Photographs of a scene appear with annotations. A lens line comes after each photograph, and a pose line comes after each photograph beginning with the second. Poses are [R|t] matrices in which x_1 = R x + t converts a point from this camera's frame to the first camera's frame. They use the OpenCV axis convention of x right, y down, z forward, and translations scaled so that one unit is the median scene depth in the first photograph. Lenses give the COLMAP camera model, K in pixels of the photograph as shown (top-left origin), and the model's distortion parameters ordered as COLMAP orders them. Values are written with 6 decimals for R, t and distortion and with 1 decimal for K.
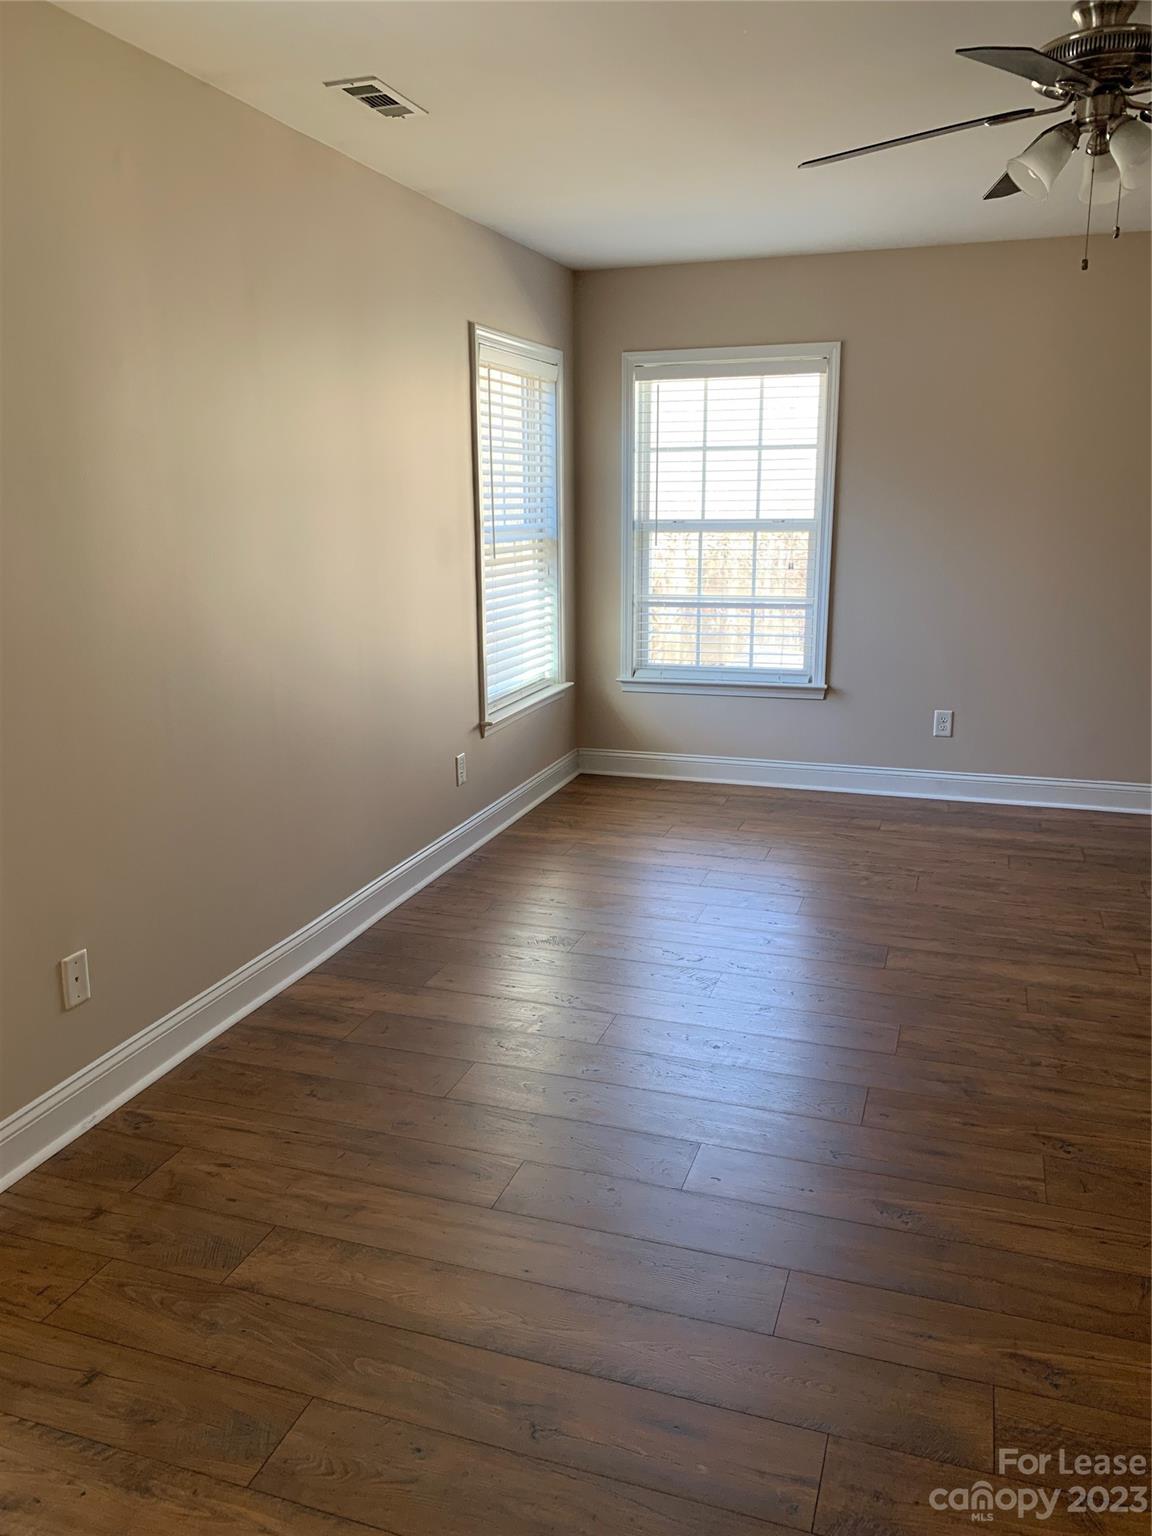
lens RADIAL K [[1142.5, 0, 576.0], [0, 1142.5, 768.0], [0, 0, 1]] dist [-0.001363, -0.005475]
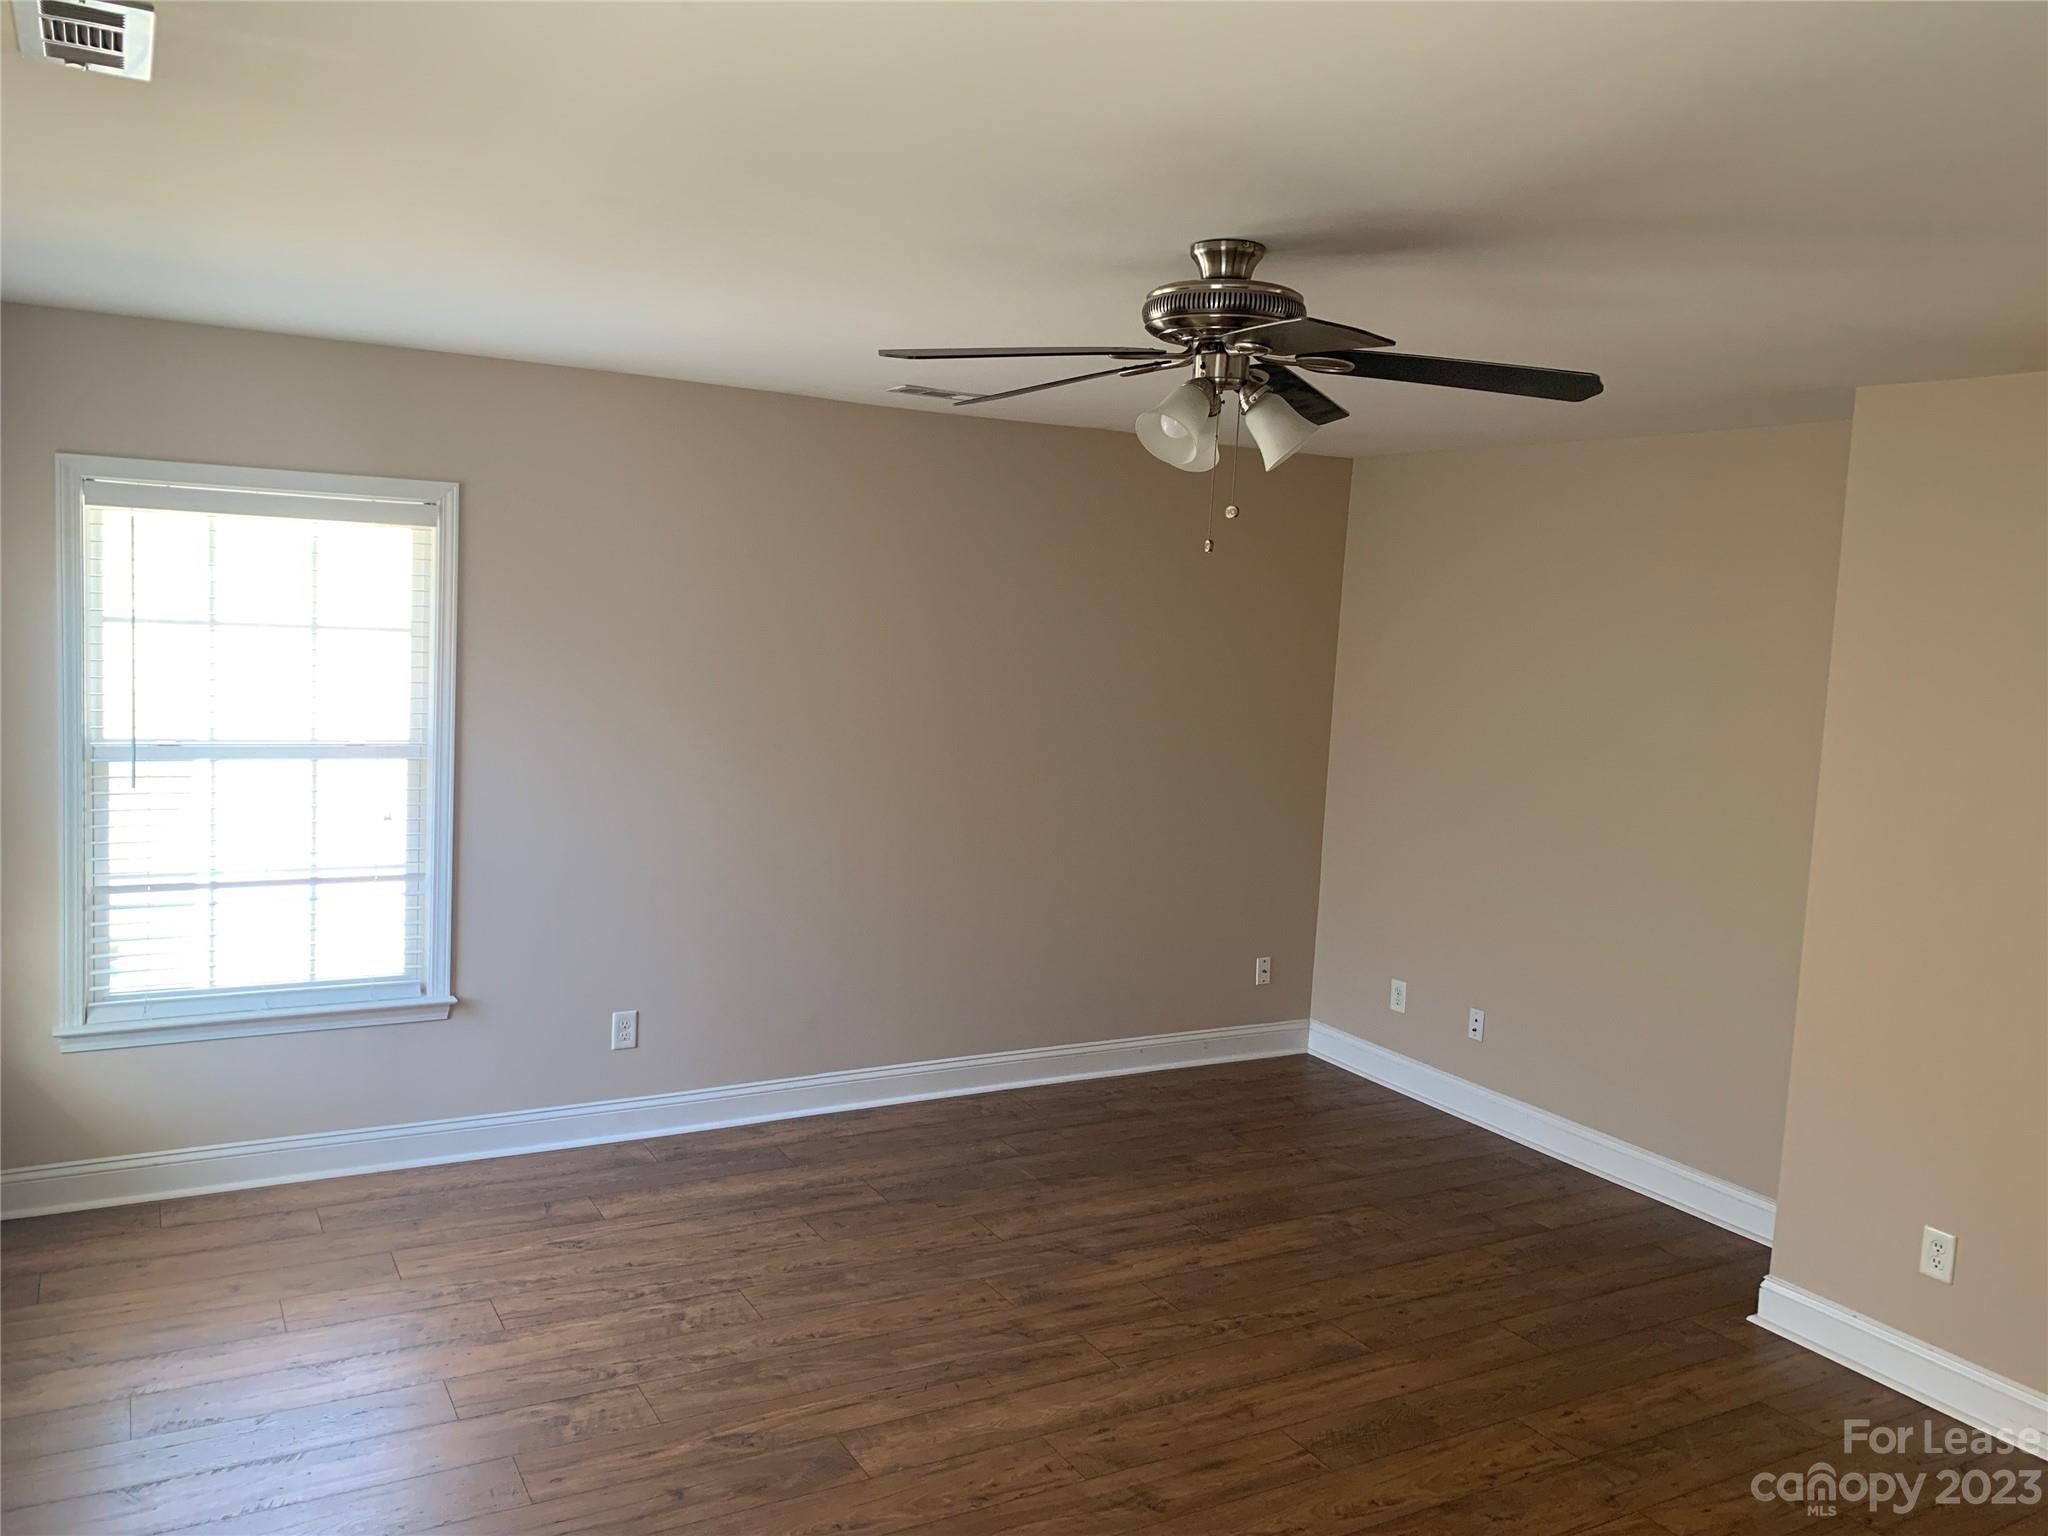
lens RADIAL K [[1545.3, 0, 1024.0], [0, 1545.3, 768.0], [0, 0, 1]] dist [-0.004044, 0.006975]
pose [[0.671755, -0.033135, 0.740032, -0.213243], [0.123696, 0.989991, -0.067957, -0.107447], [-0.730373, 0.137189, 0.669130, 0.182560]]
